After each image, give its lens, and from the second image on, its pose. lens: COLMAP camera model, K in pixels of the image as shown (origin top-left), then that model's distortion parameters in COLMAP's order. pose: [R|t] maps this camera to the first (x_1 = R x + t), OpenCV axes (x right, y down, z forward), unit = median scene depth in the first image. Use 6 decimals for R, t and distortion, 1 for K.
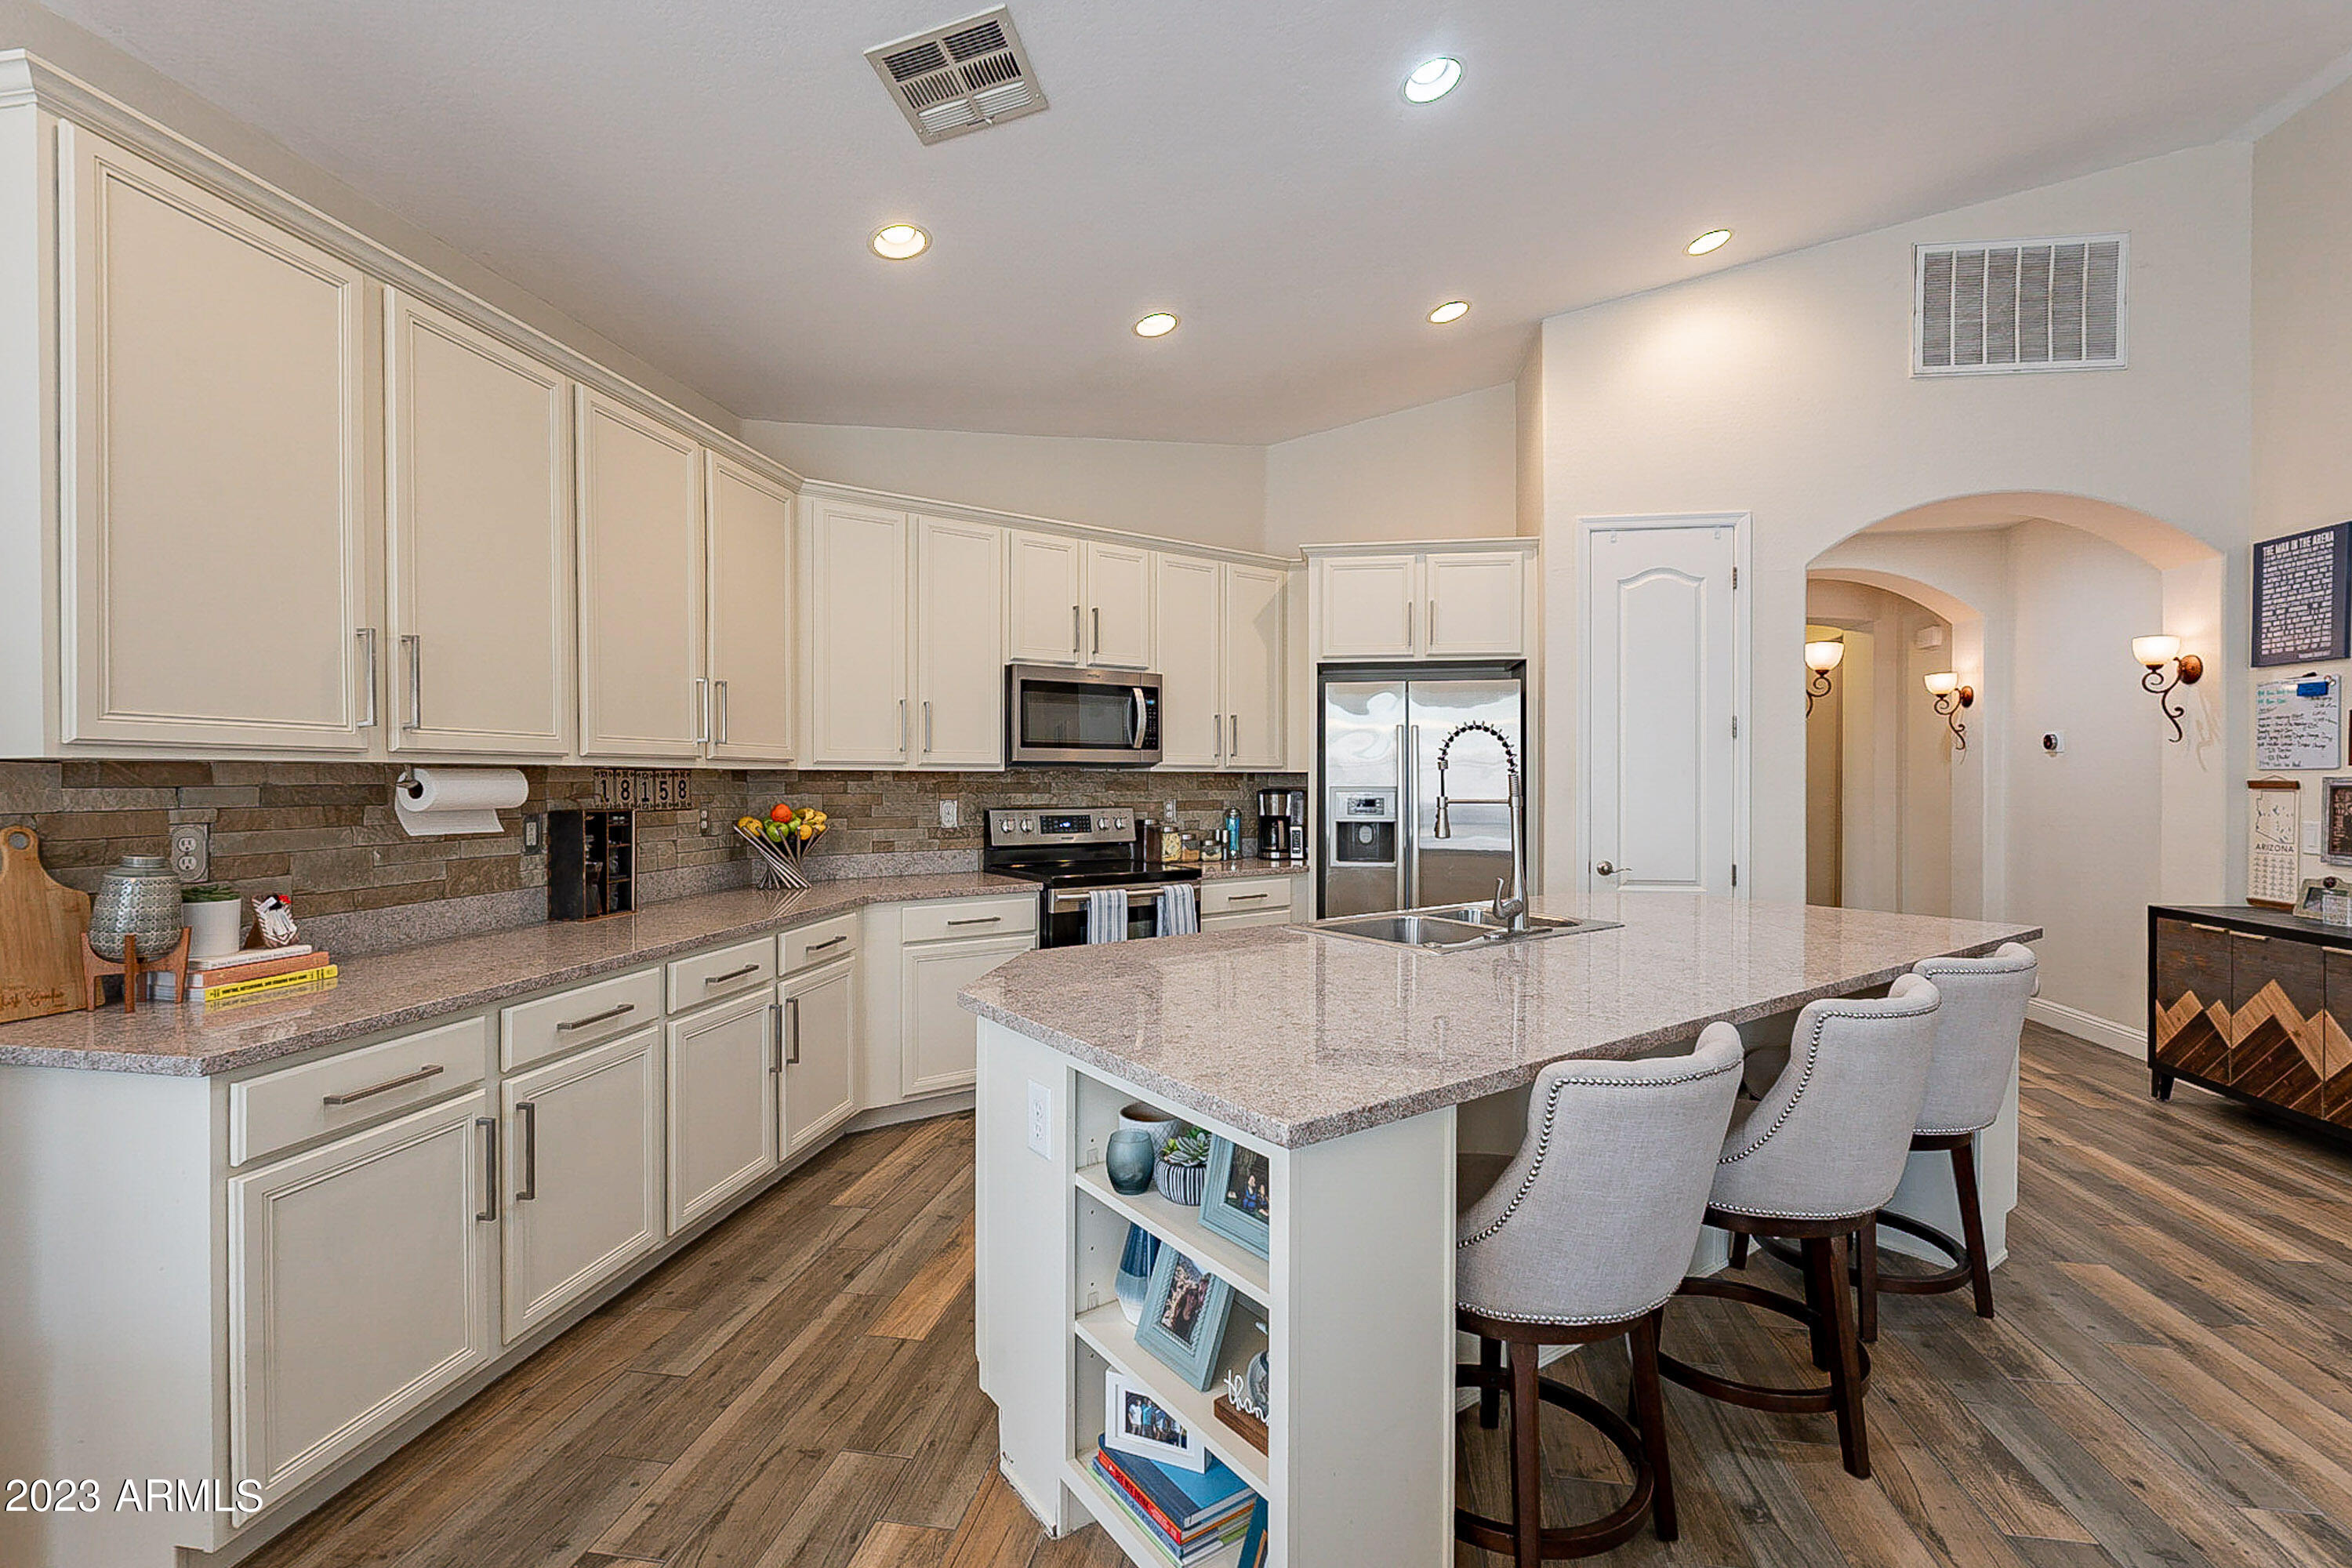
lens RADIAL K [[1027.4, 0, 1176.0], [0, 1027.4, 784.0], [0, 0, 1]] dist [-0.003820, -0.000377]
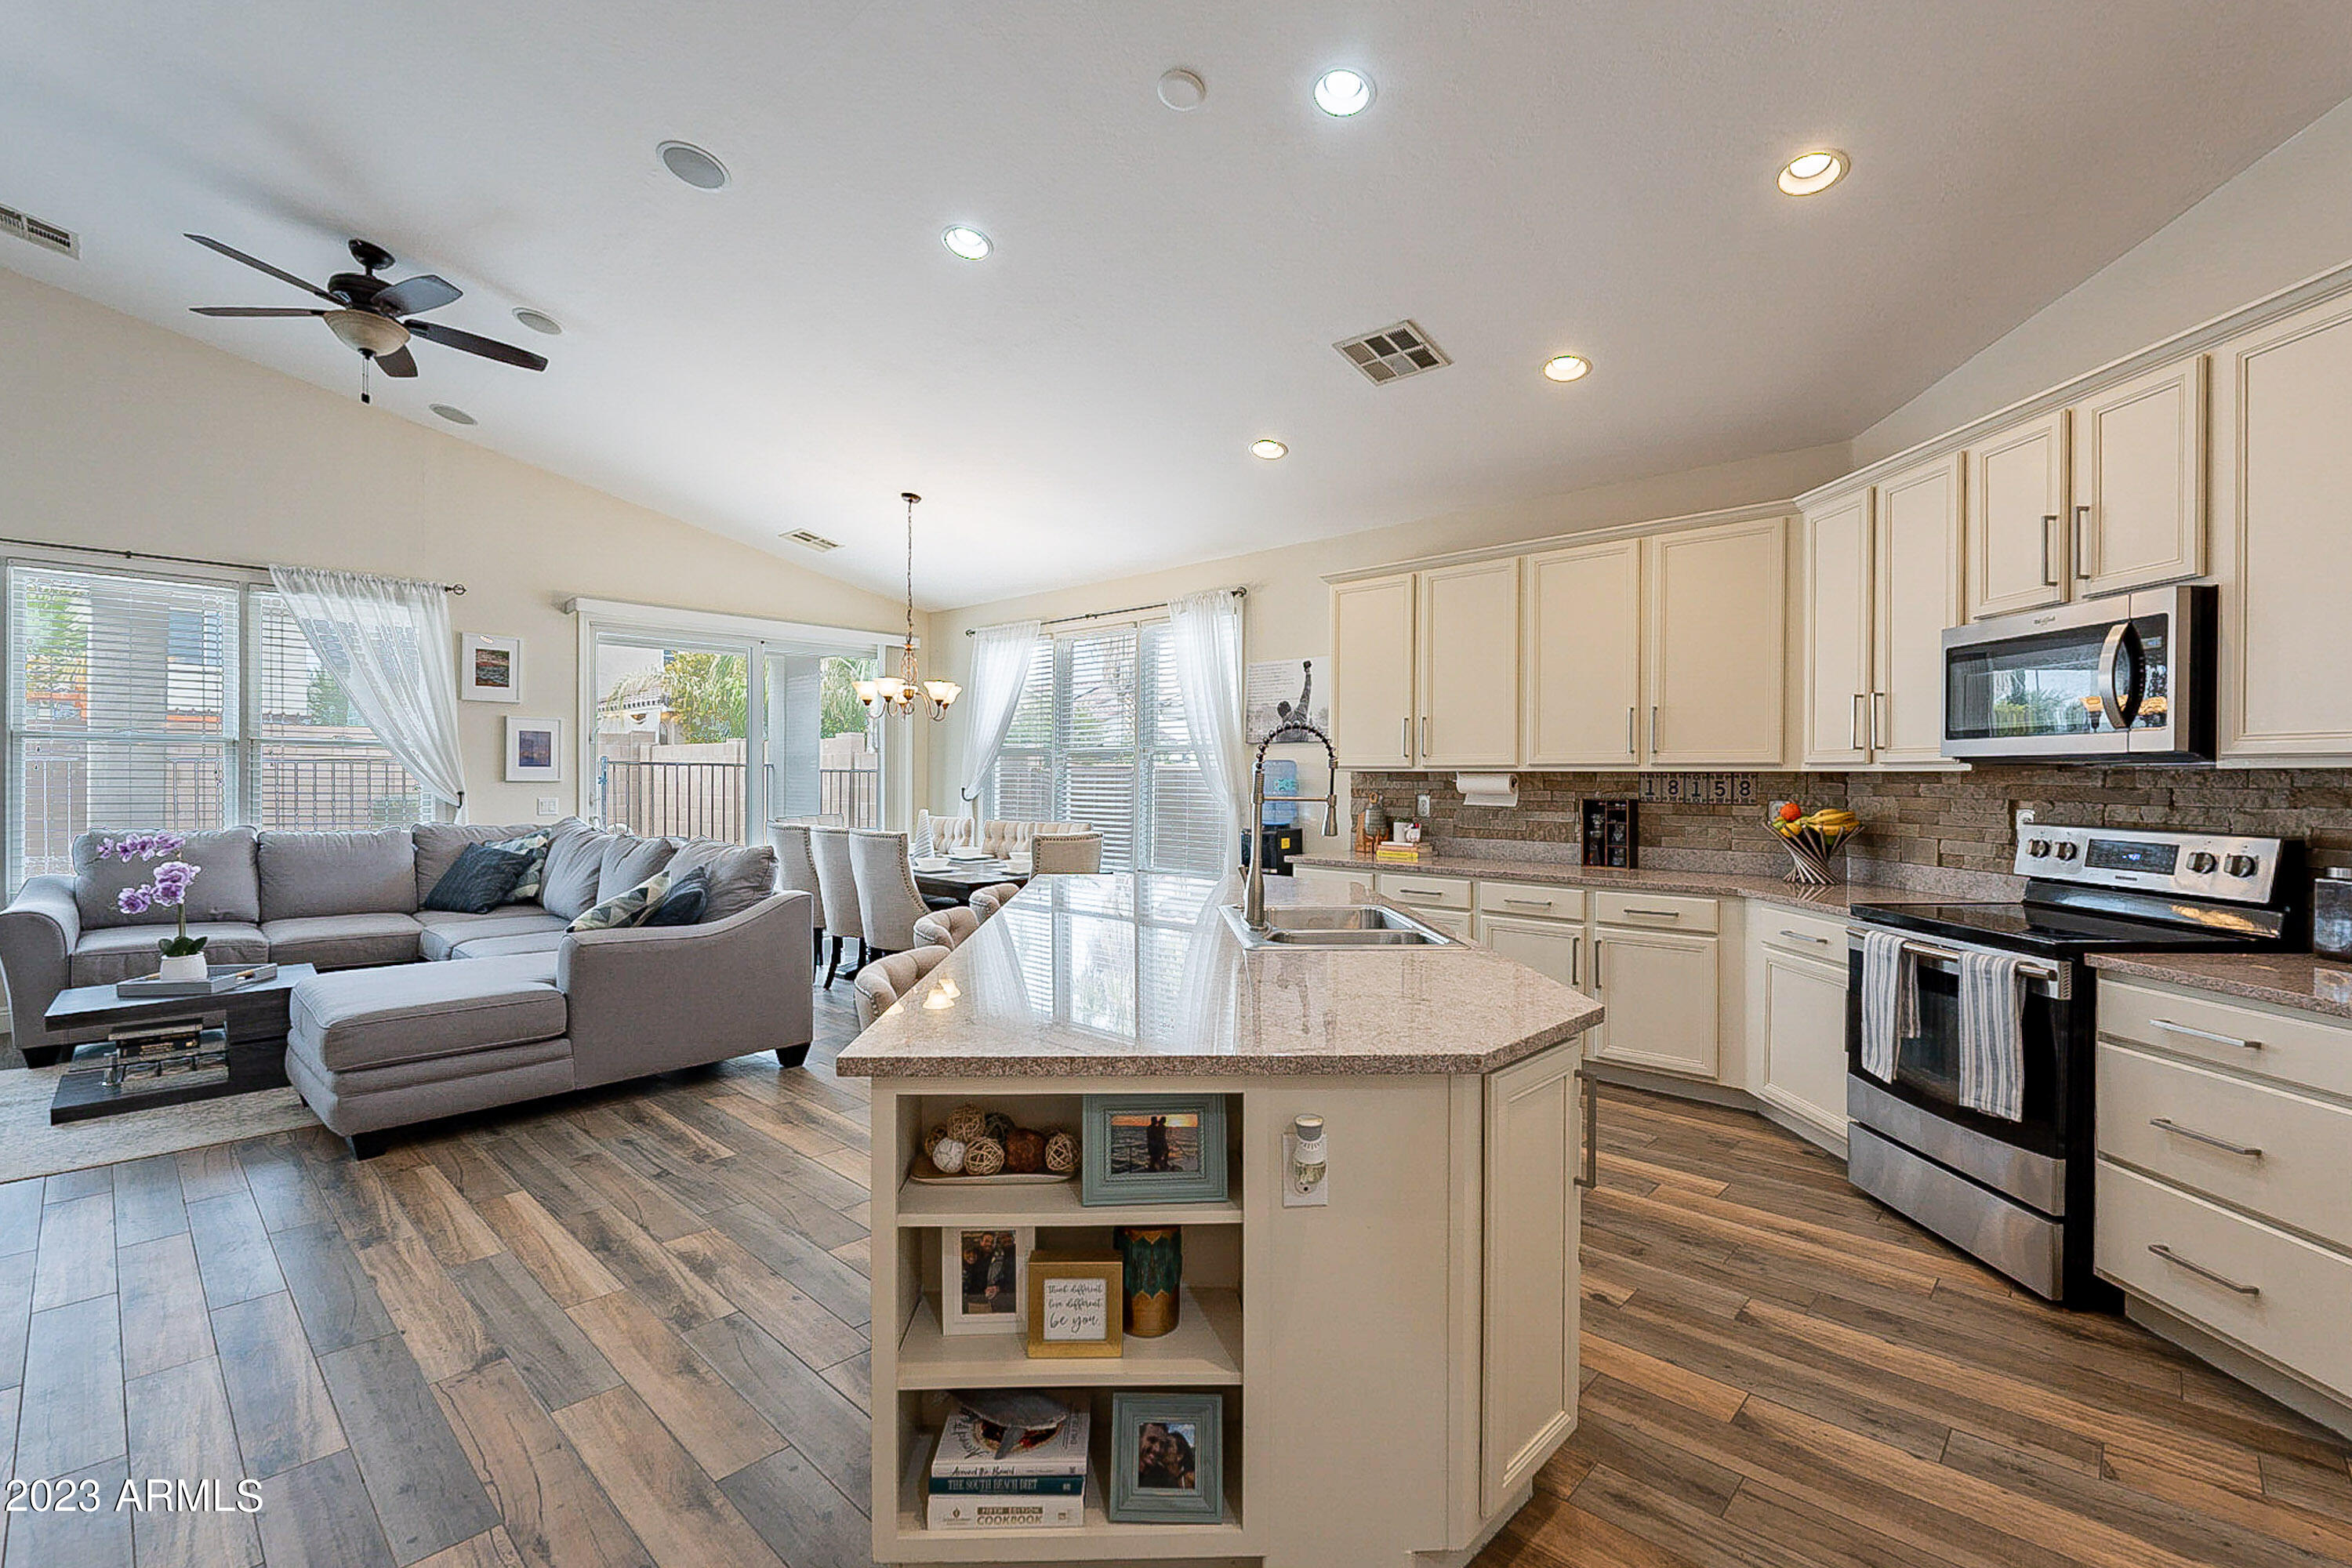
lens RADIAL K [[1037.4, 0, 1176.0], [0, 1037.4, 784.0], [0, 0, 1]] dist [-0.002732, -0.000241]
pose [[-0.560179, 0.003386, -0.828364, 0.757341], [-0.009240, 0.999904, 0.010336, -0.005280], [0.828320, 0.013444, -0.560094, 0.916039]]
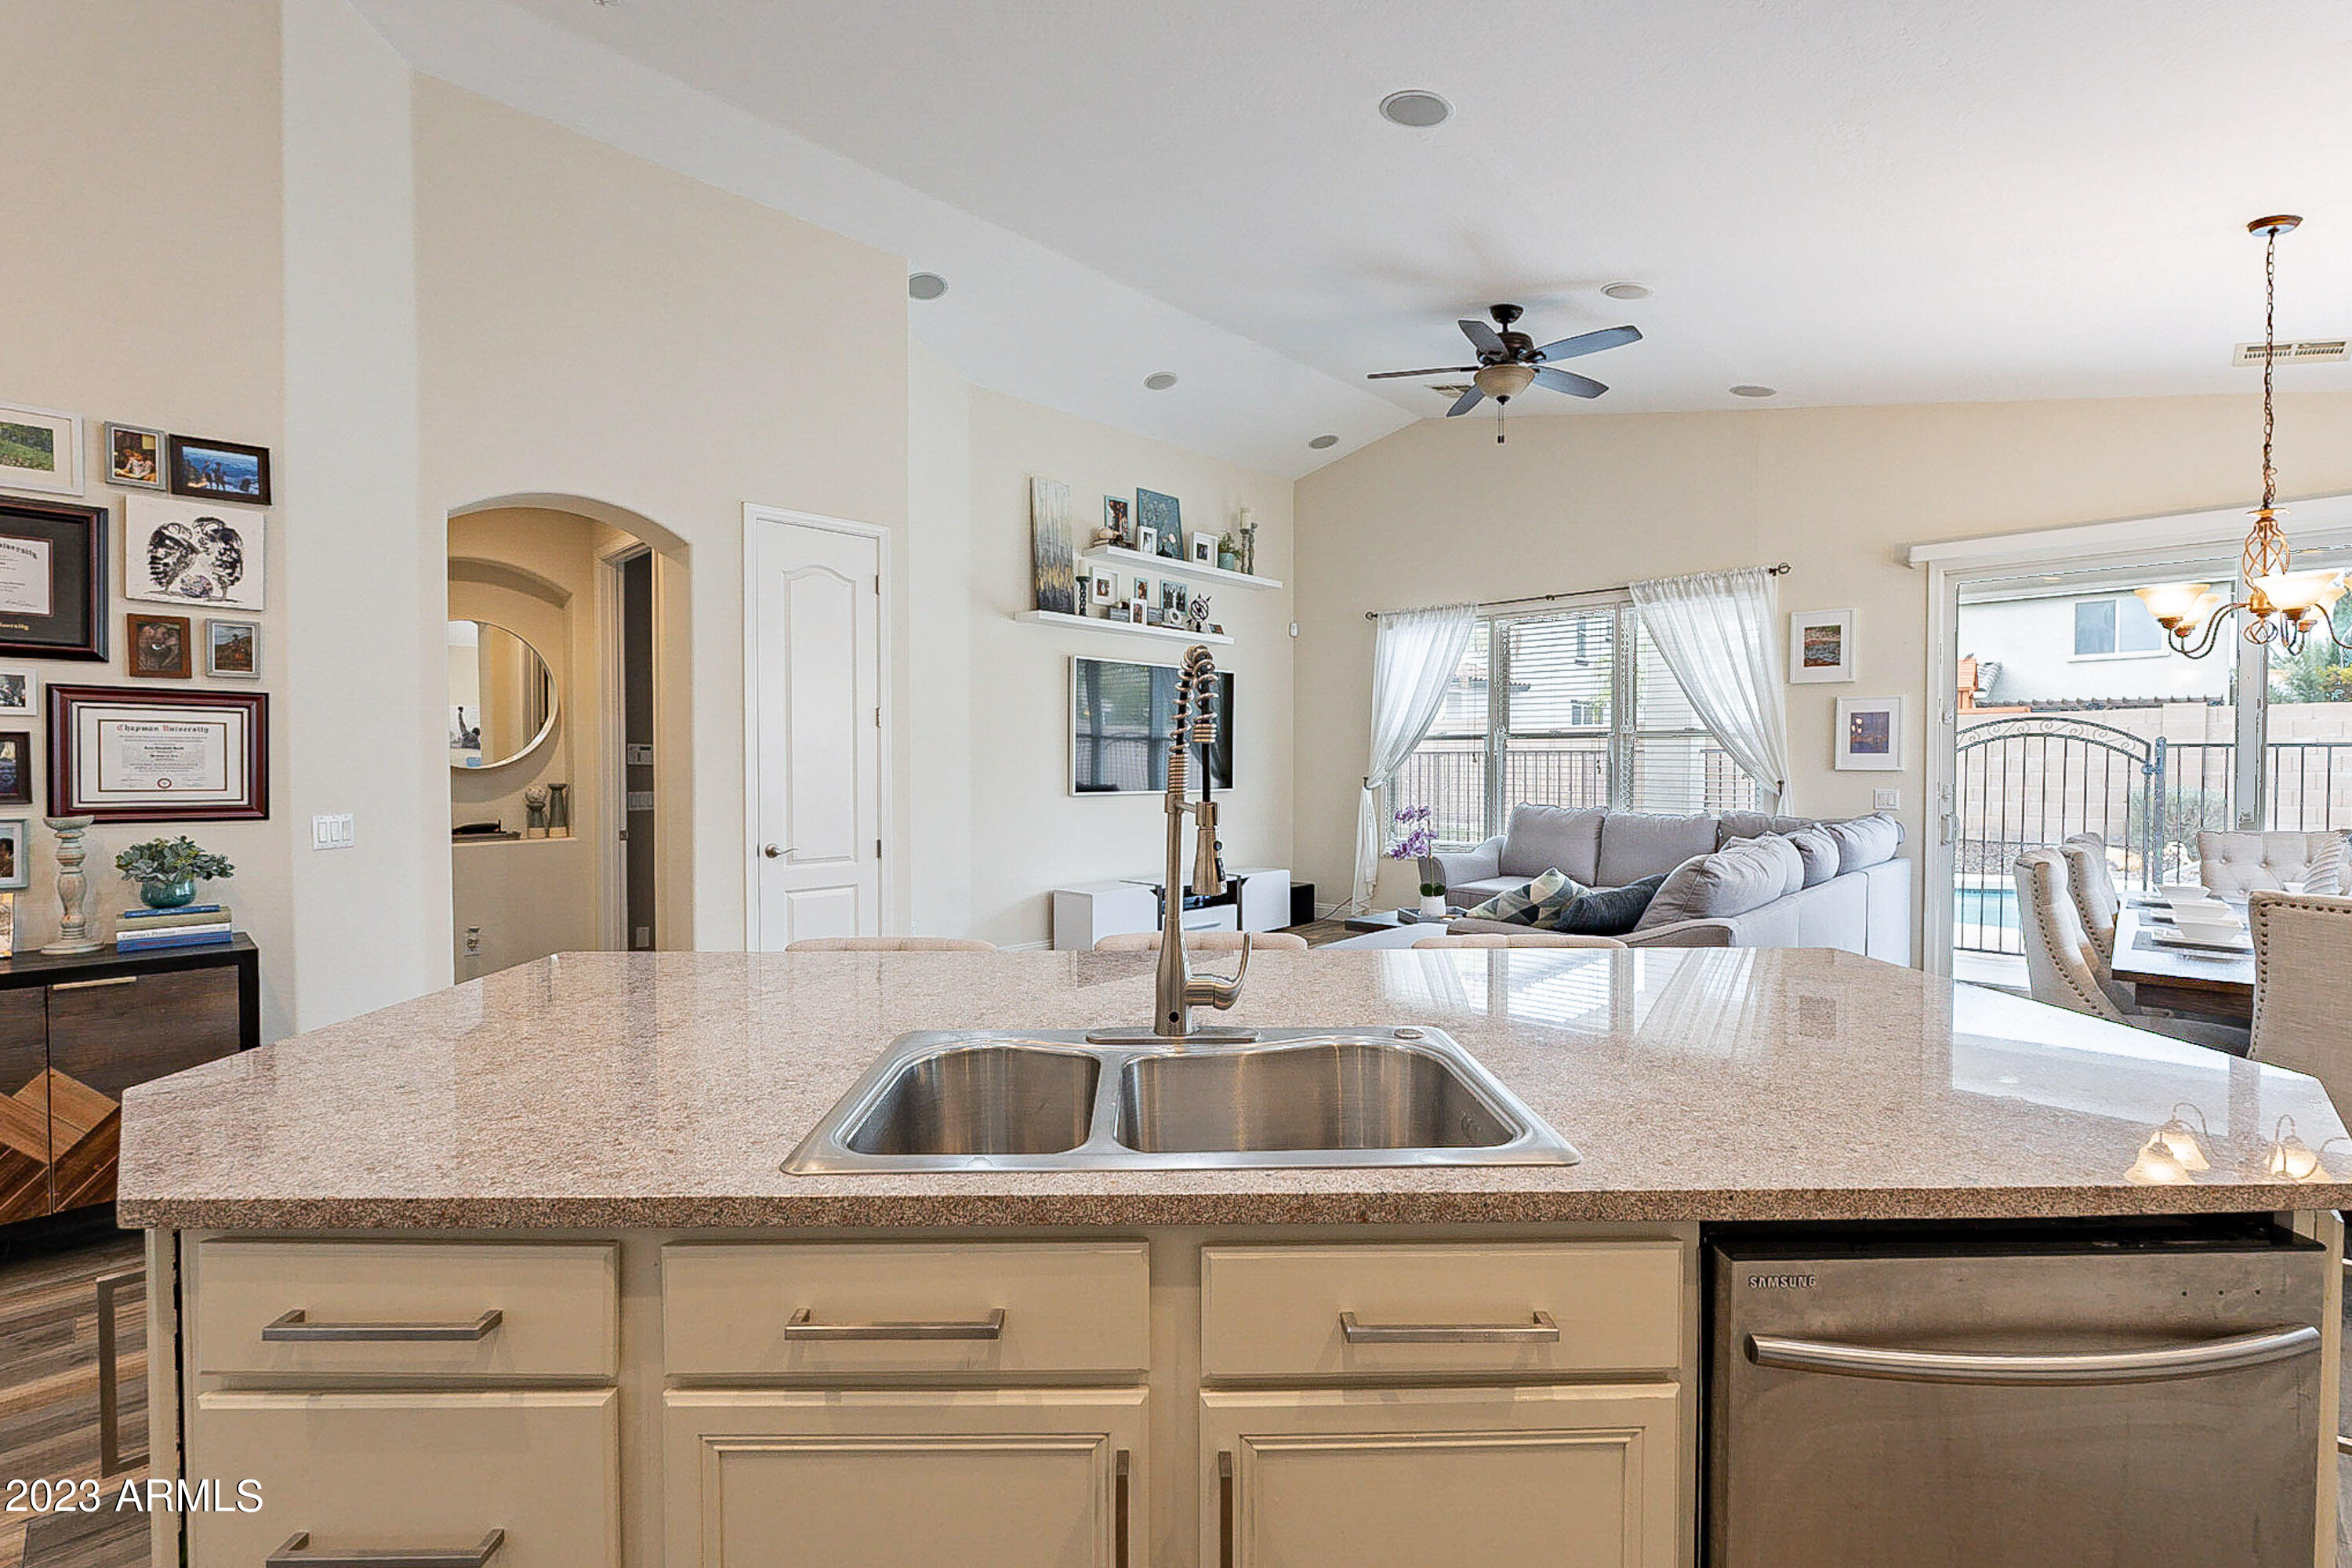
lens RADIAL K [[1031.1, 0, 1179.6], [0, 1031.1, 765.8], [0, 0, 1]] dist [-0.003984, -0.000049]
pose [[-0.821852, -0.001597, 0.569699, 0.001832], [0.004015, 0.999955, 0.008595, -0.004840], [-0.569688, 0.009352, -0.821808, 0.863198]]
